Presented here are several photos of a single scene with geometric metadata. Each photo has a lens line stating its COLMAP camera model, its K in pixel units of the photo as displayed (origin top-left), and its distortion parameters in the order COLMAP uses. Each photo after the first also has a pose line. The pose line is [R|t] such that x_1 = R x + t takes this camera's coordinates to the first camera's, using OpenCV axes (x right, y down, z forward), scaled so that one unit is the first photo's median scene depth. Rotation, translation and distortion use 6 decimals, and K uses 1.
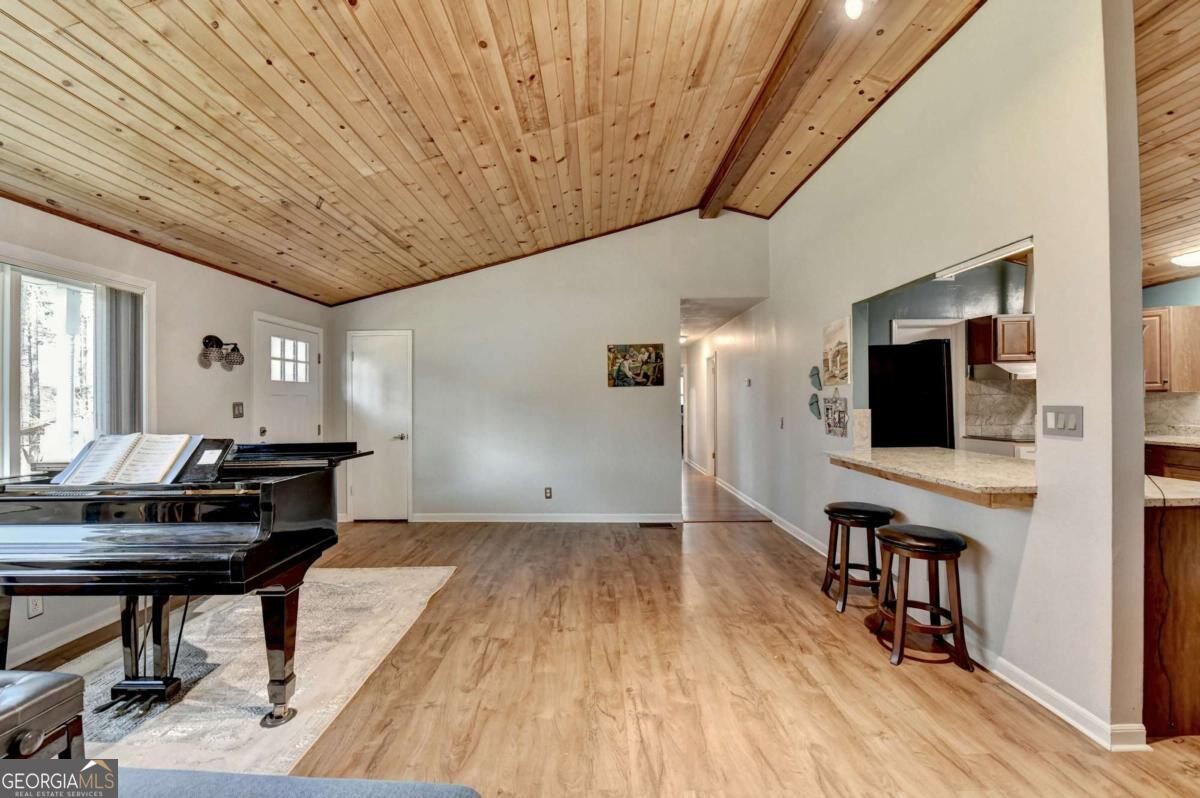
lens RADIAL K [[483.8, 0, 587.7], [0, 483.8, 400.8], [0, 0, 1]] dist [-0.015091, -0.001061]
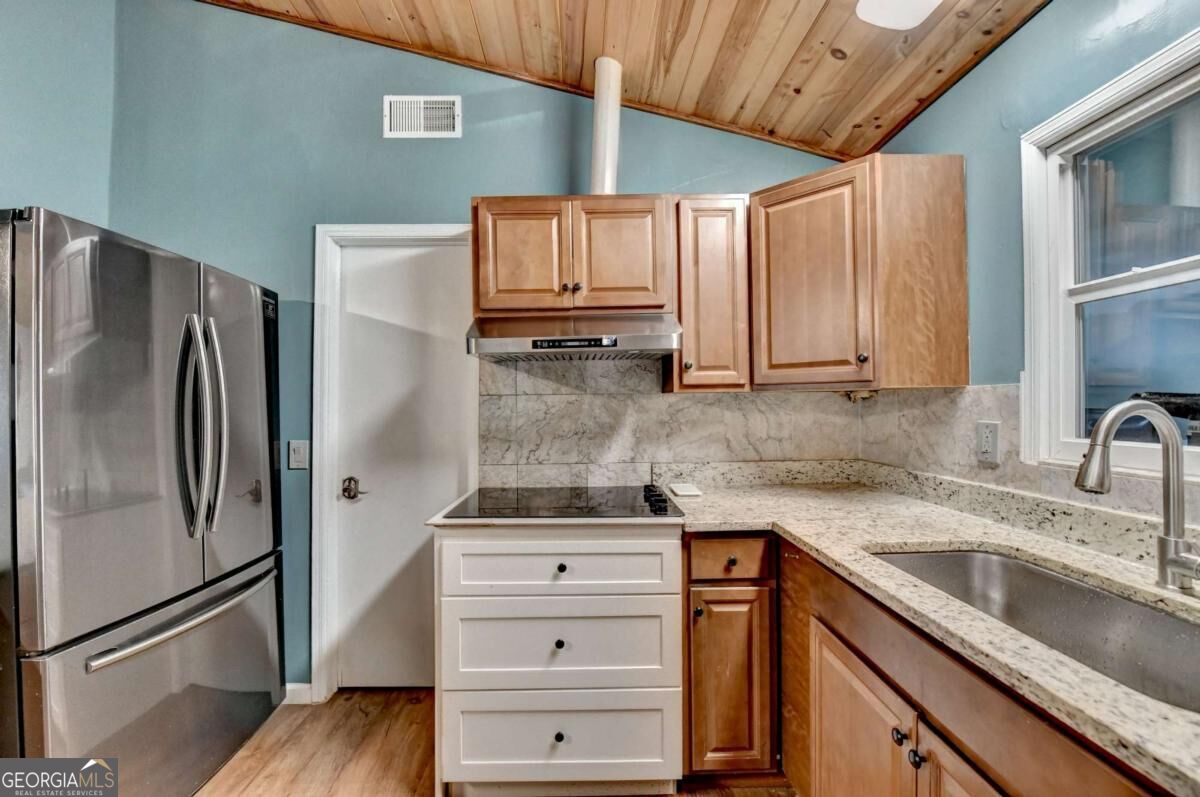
lens RADIAL K [[483.8, 0, 587.7], [0, 483.8, 400.3], [0, 0, 1]] dist [-0.015091, -0.001061]
pose [[0.999576, 0.001154, 0.029101, 1.053914], [-0.000990, 0.999983, -0.005663, -0.006627], [-0.029107, 0.005631, 0.999560, 0.667288]]
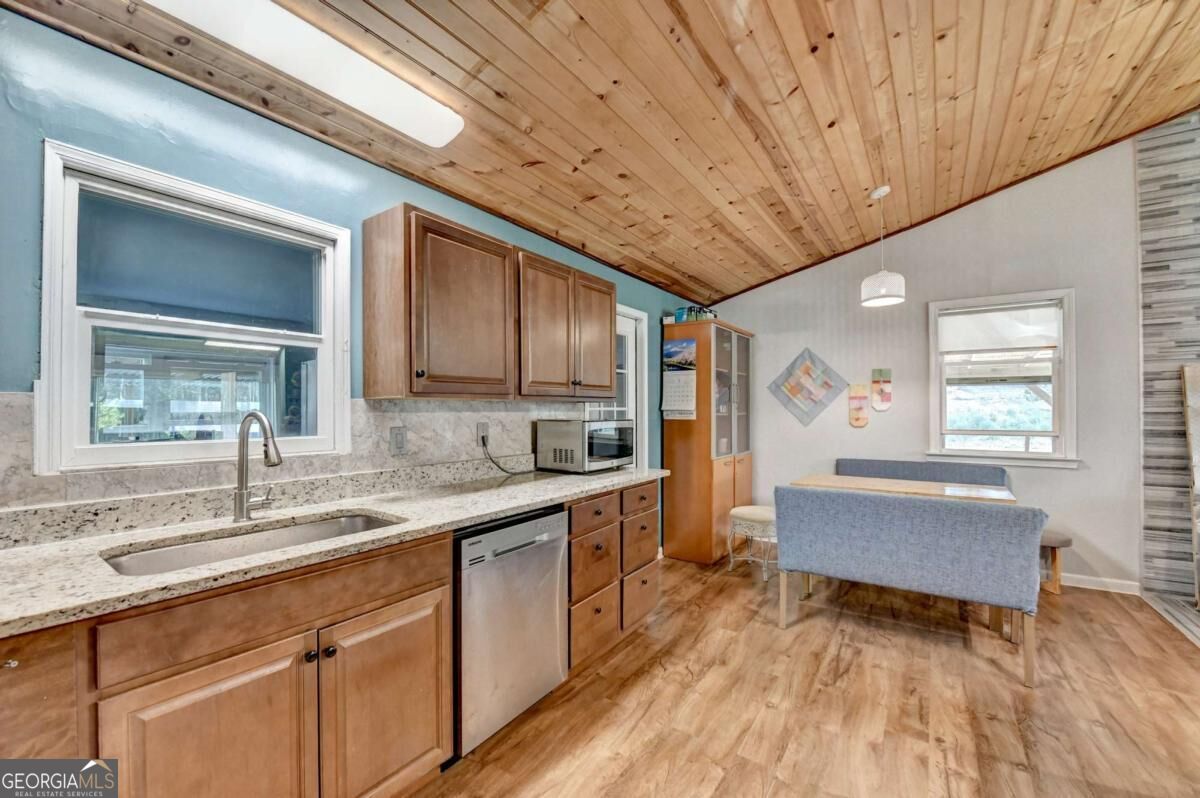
lens RADIAL K [[484.6, 0, 591.6], [0, 484.6, 405.4], [0, 0, 1]] dist [-0.016446, -0.000998]
pose [[-0.824303, 0.016804, 0.565899, 0.878294], [0.007896, 0.999803, -0.018188, -0.003484], [-0.566093, -0.010524, -0.824274, 1.051578]]
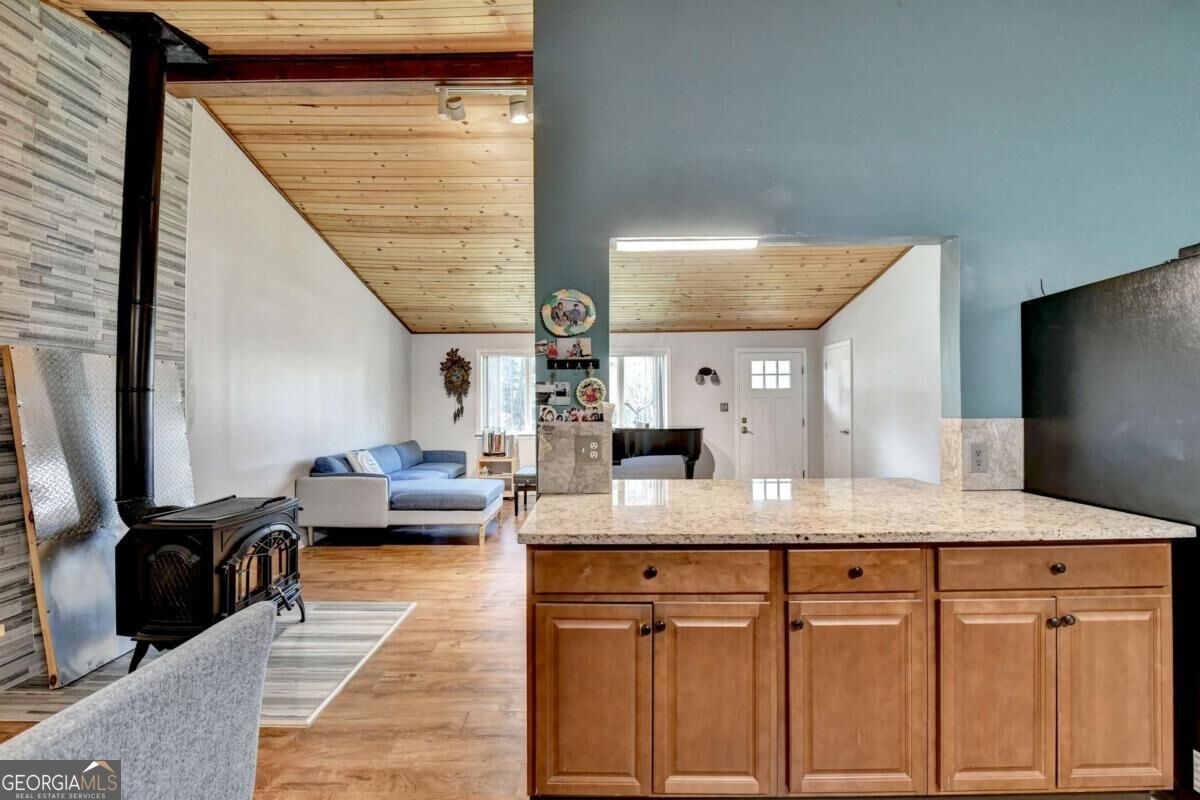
lens RADIAL K [[483.8, 0, 587.7], [0, 483.8, 401.8], [0, 0, 1]] dist [-0.015091, -0.001061]
pose [[-0.003474, 0.001567, -0.999993, 1.048341], [0.009375, 0.999955, 0.001535, -0.007855], [0.999950, -0.009369, -0.003488, 0.501653]]
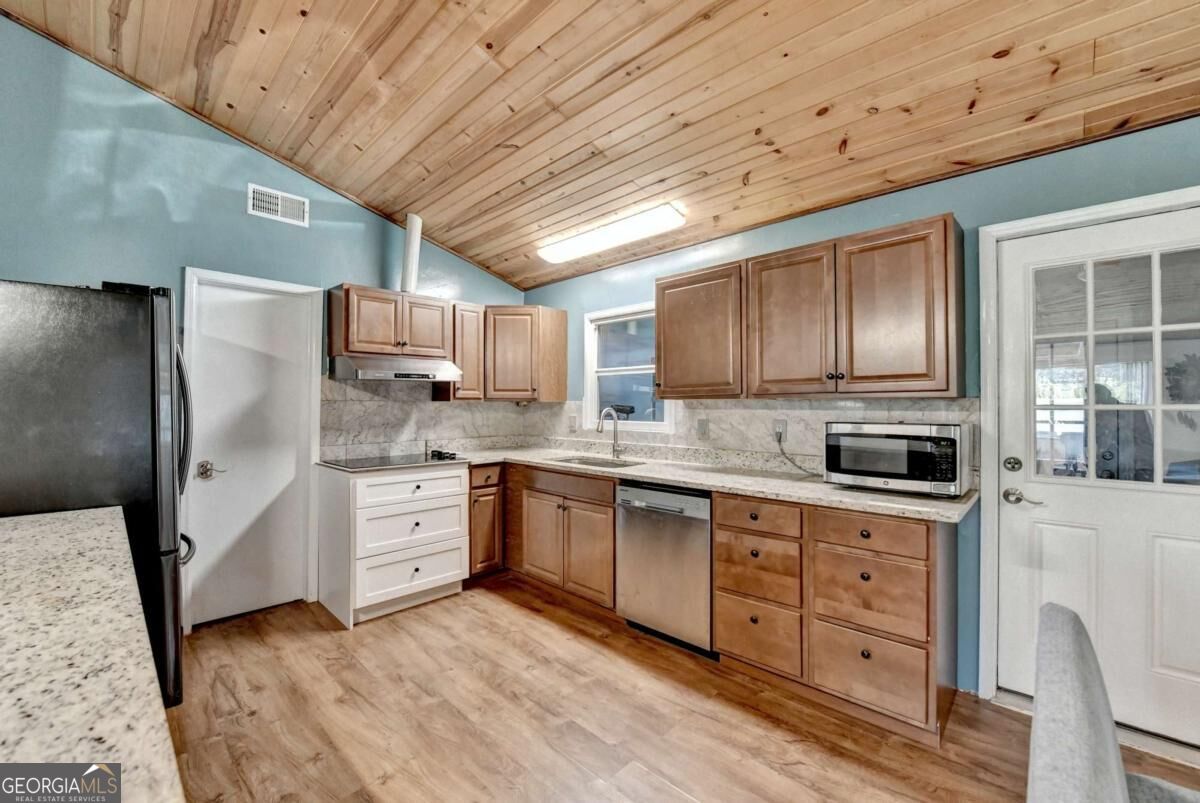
lens RADIAL K [[489.0, 0, 589.6], [0, 489.0, 403.4], [0, 0, 1]] dist [-0.002647, -0.006999]
pose [[0.688074, 0.014723, 0.725491, 0.663533], [-0.011083, 0.999891, -0.009781, -0.007054], [-0.725556, -0.001311, 0.688162, 0.307334]]
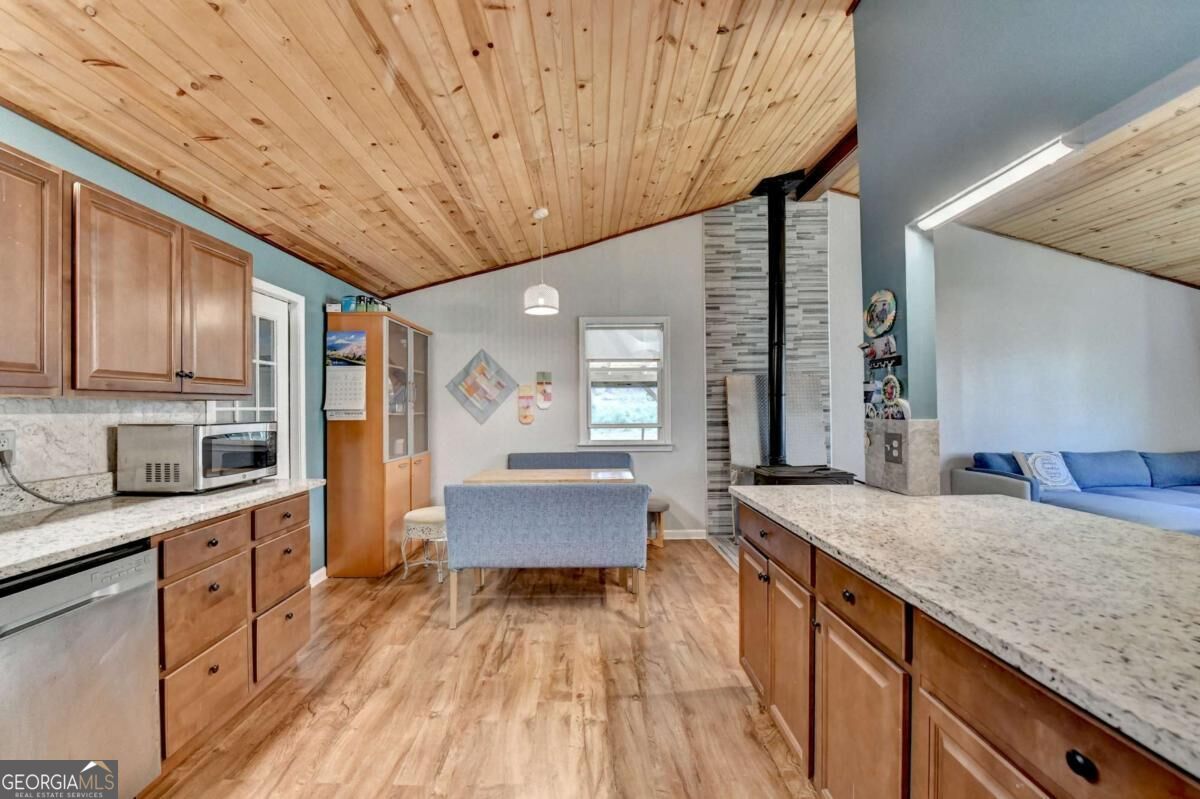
lens RADIAL K [[483.8, 0, 587.7], [0, 483.8, 401.3], [0, 0, 1]] dist [-0.015091, -0.001061]
pose [[-0.999777, 0.018725, -0.009744, 0.856357], [0.018890, 0.999674, -0.017181, -0.002292], [0.009419, -0.017362, -0.999805, 1.016012]]
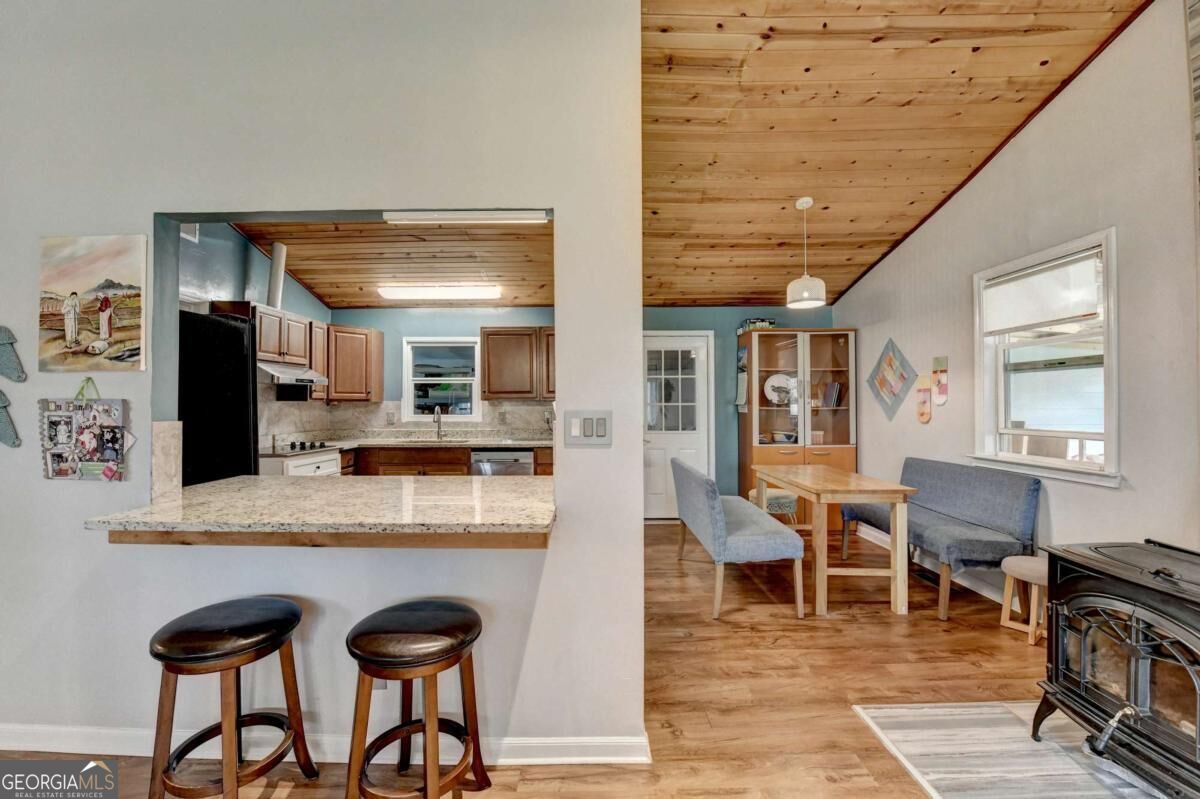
lens RADIAL K [[478.7, 0, 591.6], [0, 478.7, 400.8], [0, 0, 1]] dist [-0.016973, -0.000819]
pose [[-0.016303, 0.021197, 0.999642, 0.049140], [0.000318, 0.999775, -0.021195, 0.005373], [-0.999867, -0.000027, -0.016306, 0.497142]]
